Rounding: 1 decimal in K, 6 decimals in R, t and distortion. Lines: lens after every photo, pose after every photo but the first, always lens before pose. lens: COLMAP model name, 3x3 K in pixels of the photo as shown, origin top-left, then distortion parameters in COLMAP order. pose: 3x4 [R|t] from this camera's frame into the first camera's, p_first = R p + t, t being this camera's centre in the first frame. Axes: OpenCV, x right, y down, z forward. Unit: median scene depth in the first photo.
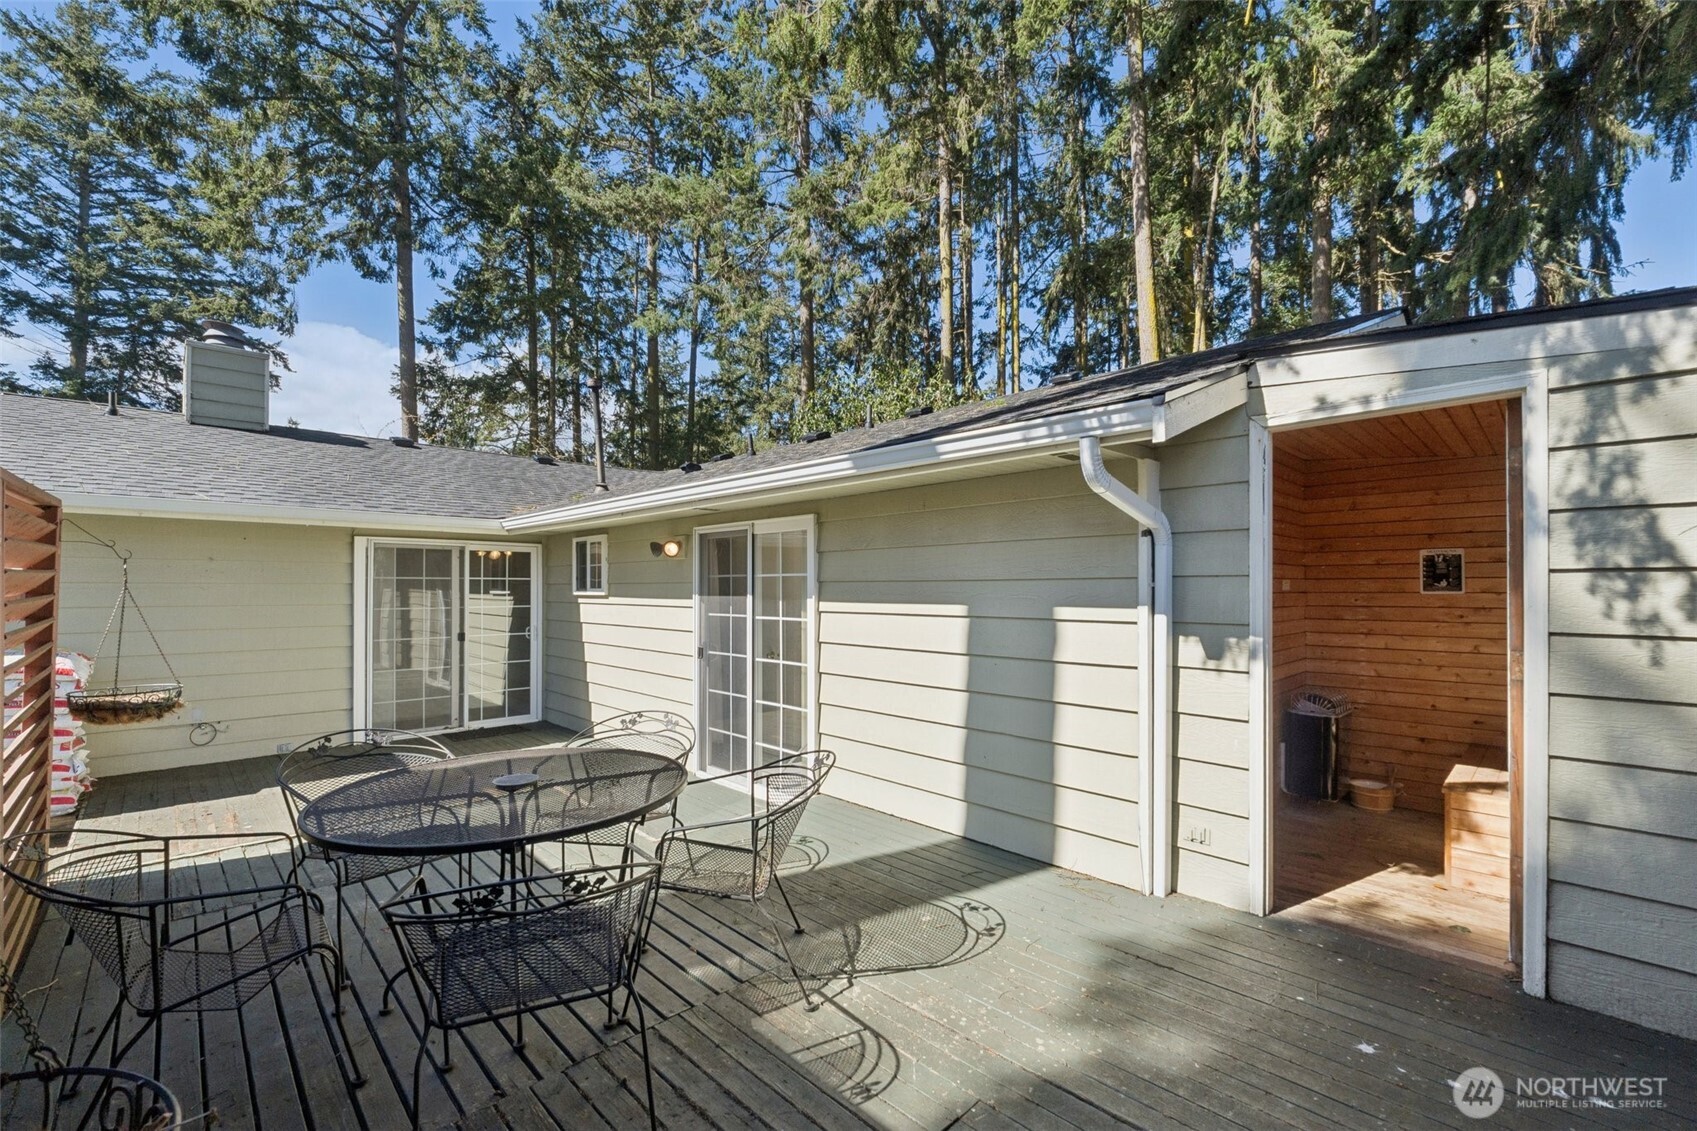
lens RADIAL K [[710.3, 0, 848.5], [0, 710.3, 565.5], [0, 0, 1]] dist [-0.004467, -0.000638]
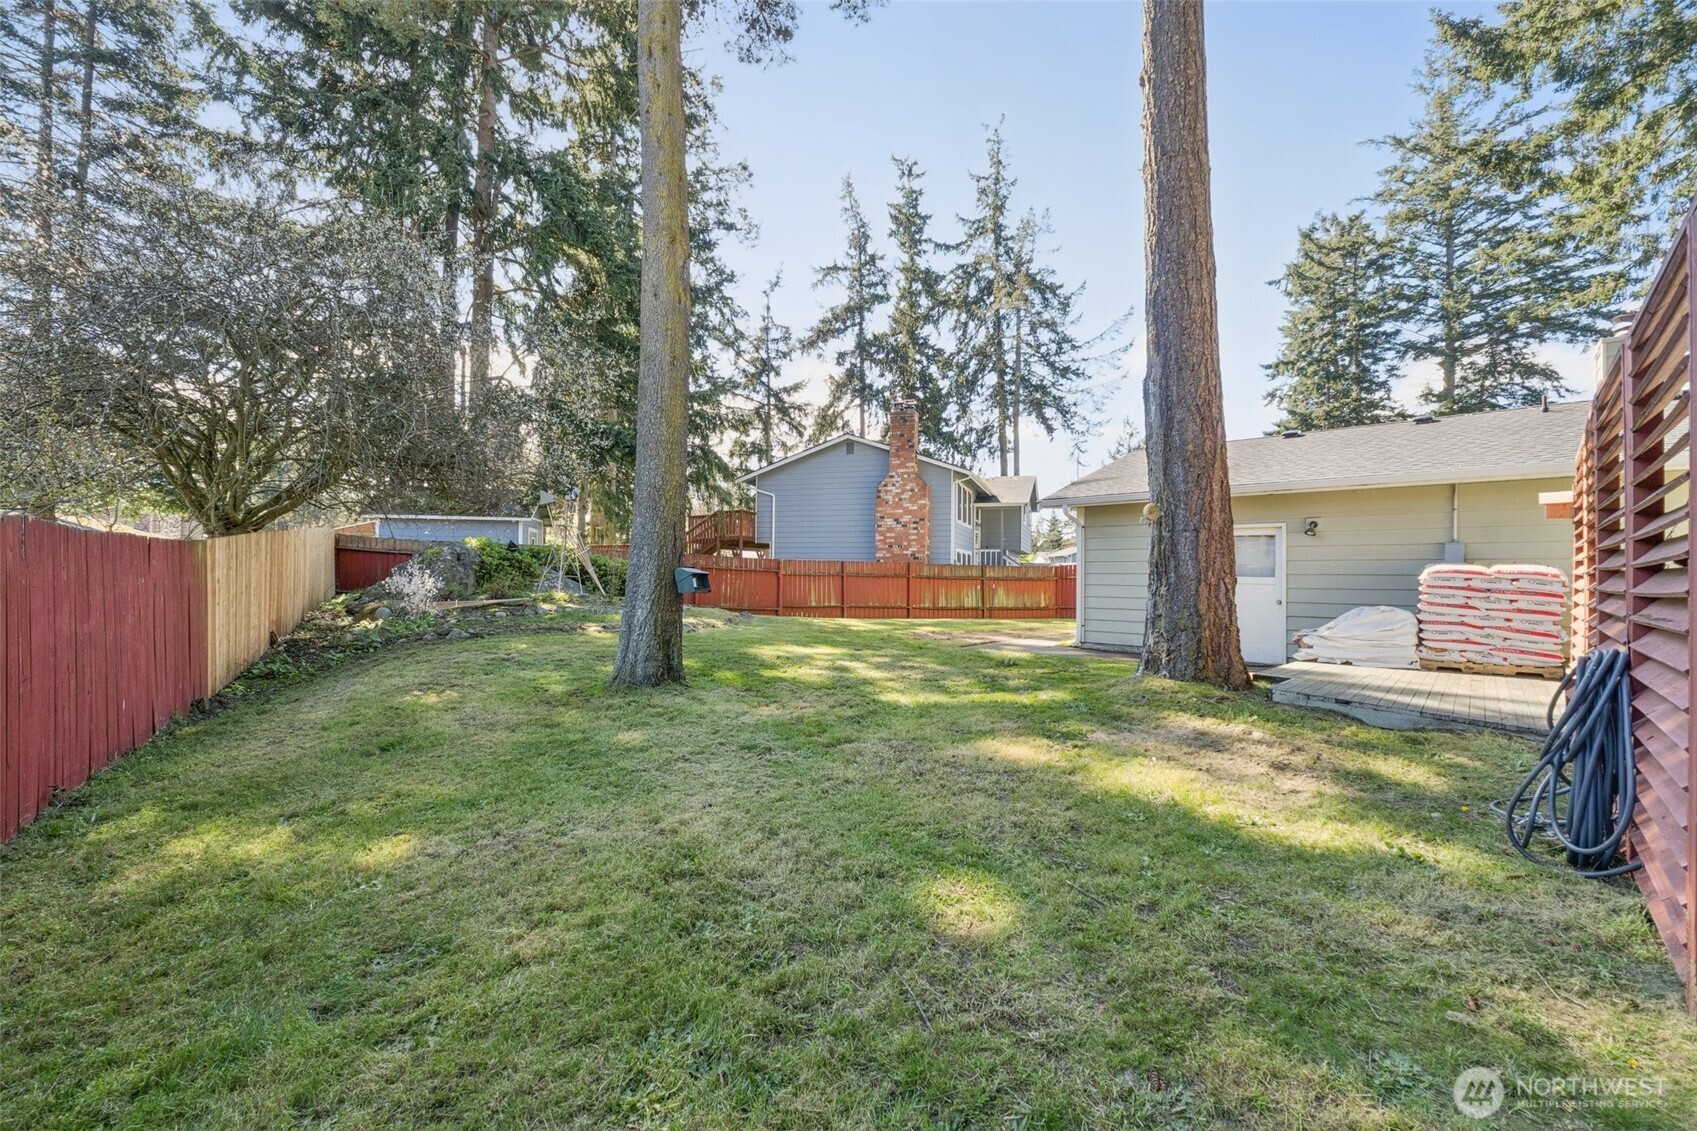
lens RADIAL K [[710.3, 0, 848.5], [0, 710.3, 565.5], [0, 0, 1]] dist [-0.004467, -0.000638]
pose [[0.055743, -0.013446, -0.998355, 0.052111], [0.019463, 0.999734, -0.012377, 0.016424], [0.998255, -0.018741, 0.055989, -0.097117]]
